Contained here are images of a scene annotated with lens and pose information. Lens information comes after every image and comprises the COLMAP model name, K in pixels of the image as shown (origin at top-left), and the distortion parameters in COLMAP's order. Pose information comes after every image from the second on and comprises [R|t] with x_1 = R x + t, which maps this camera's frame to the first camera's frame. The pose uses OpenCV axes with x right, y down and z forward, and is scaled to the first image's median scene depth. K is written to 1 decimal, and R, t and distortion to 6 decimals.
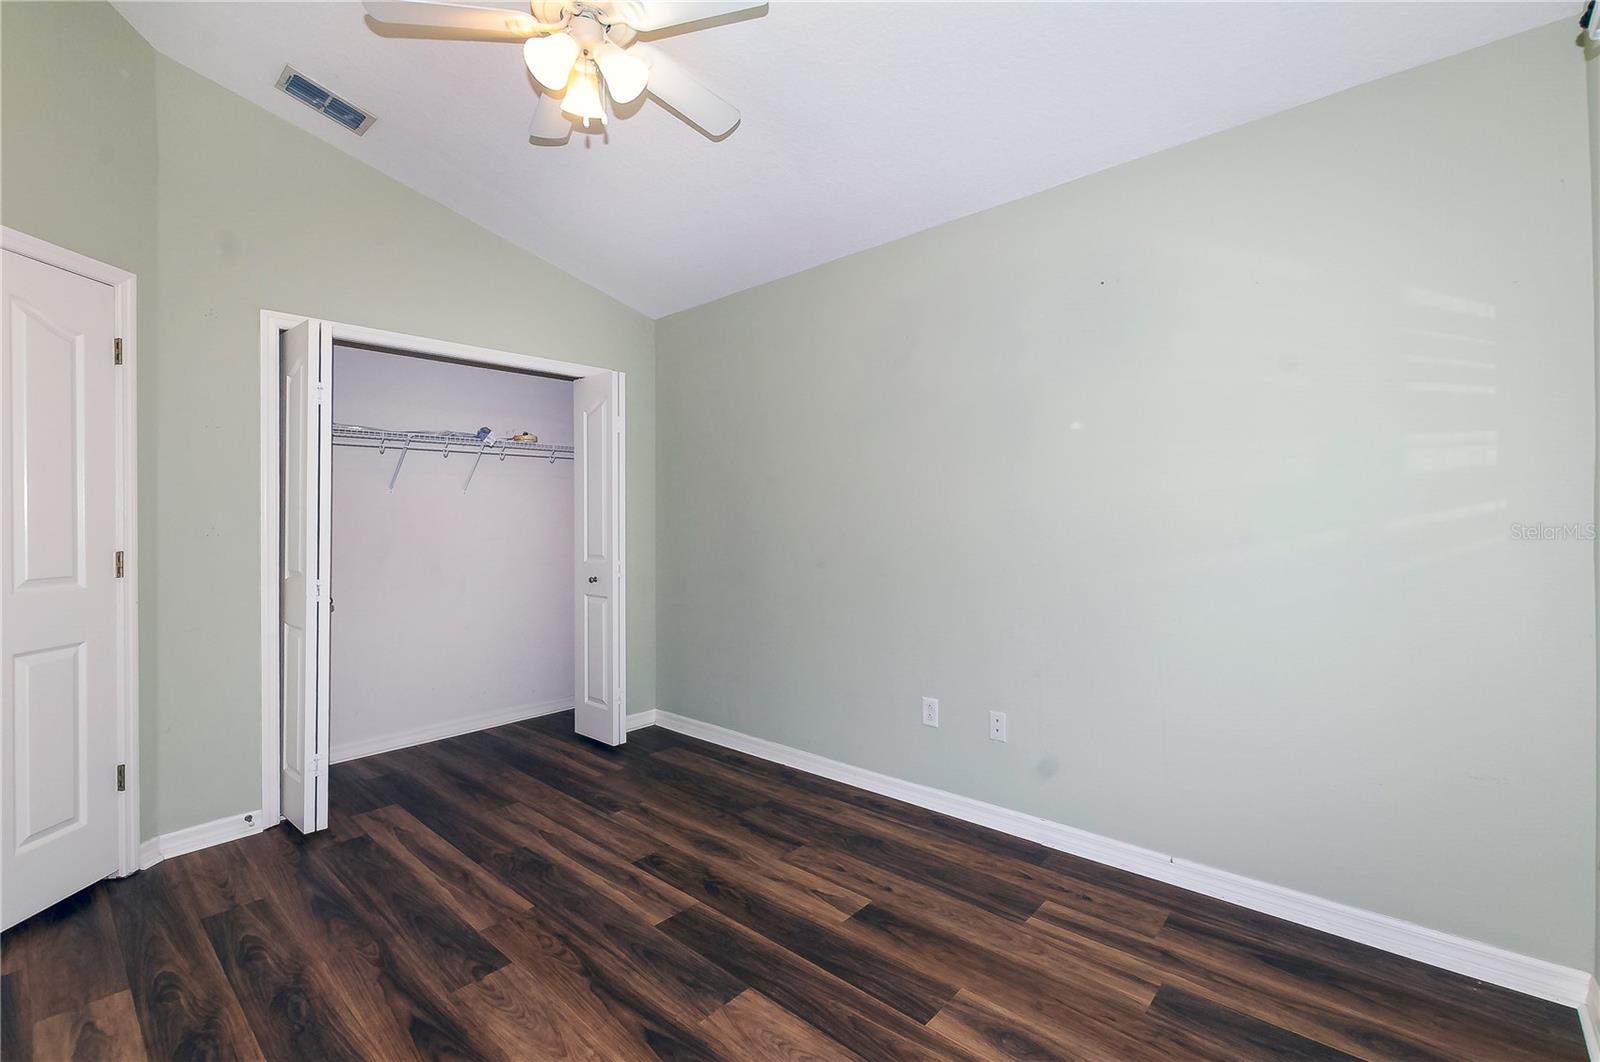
lens RADIAL K [[702.5, 0, 803.5], [0, 702.5, 529.2], [0, 0, 1]] dist [0.011986, -0.004131]
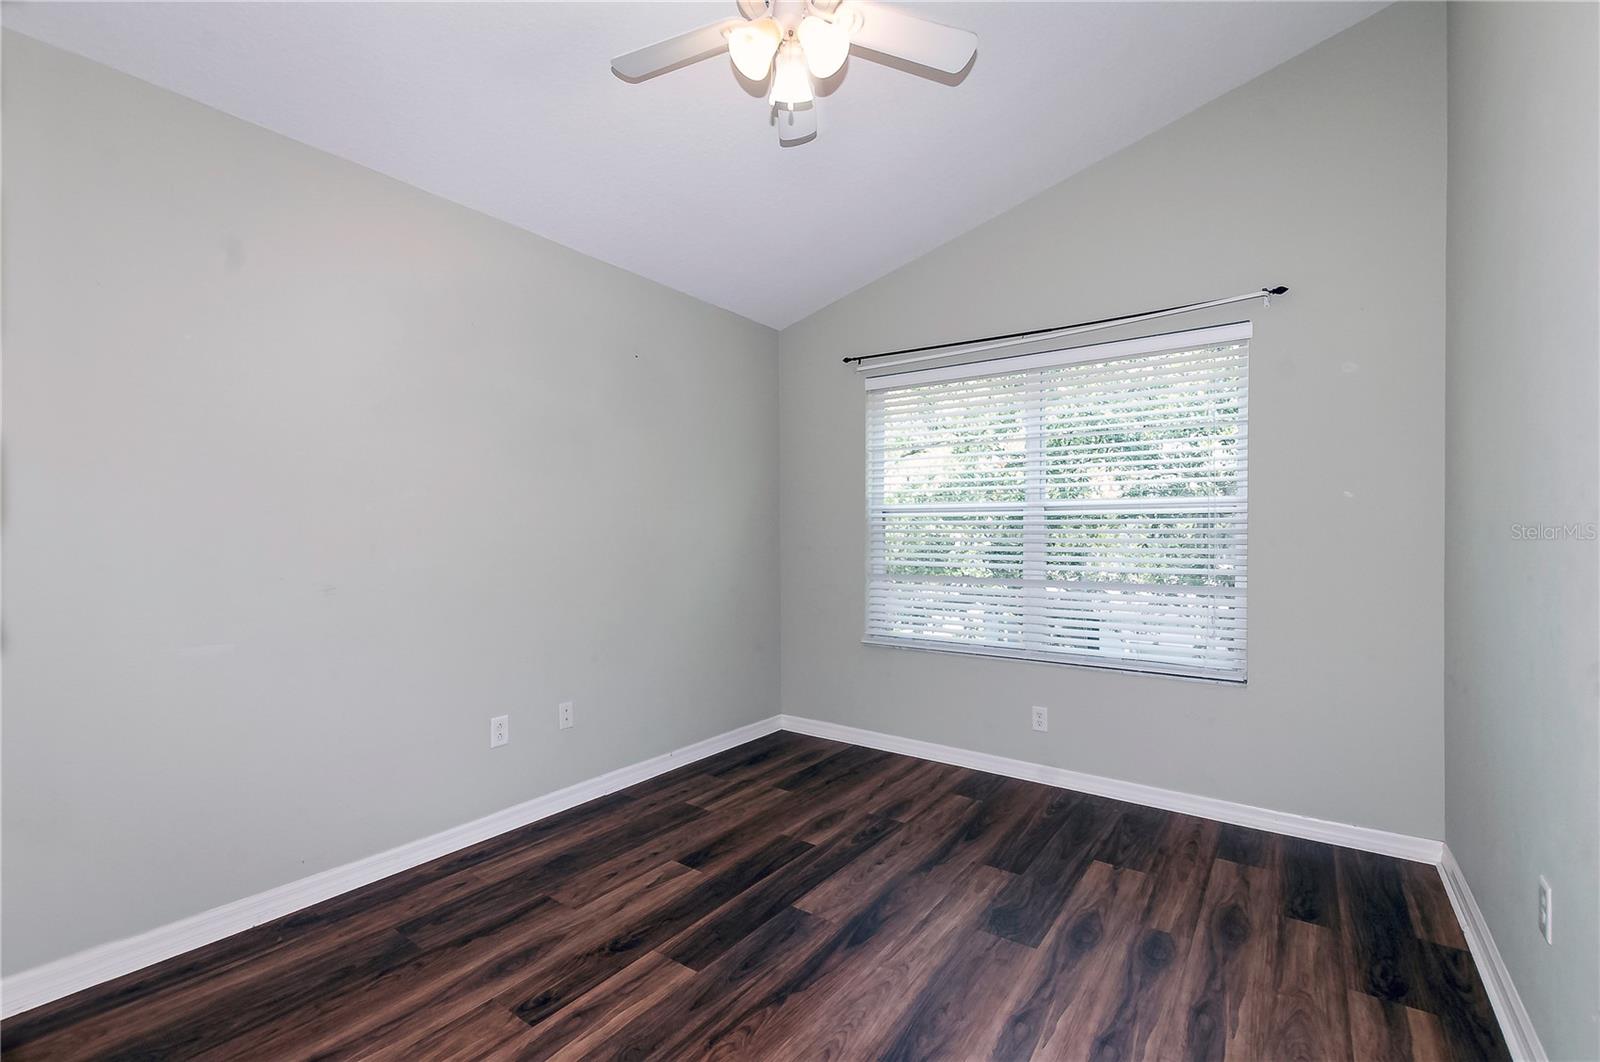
lens RADIAL K [[702.5, 0, 782.6], [0, 702.5, 535.7], [0, 0, 1]] dist [0.011986, -0.004131]
pose [[-0.105865, 0.016758, 0.994239, -1.092348], [0.009351, 0.999831, -0.015857, 0.008504], [-0.994337, 0.007619, -0.106004, 0.935768]]
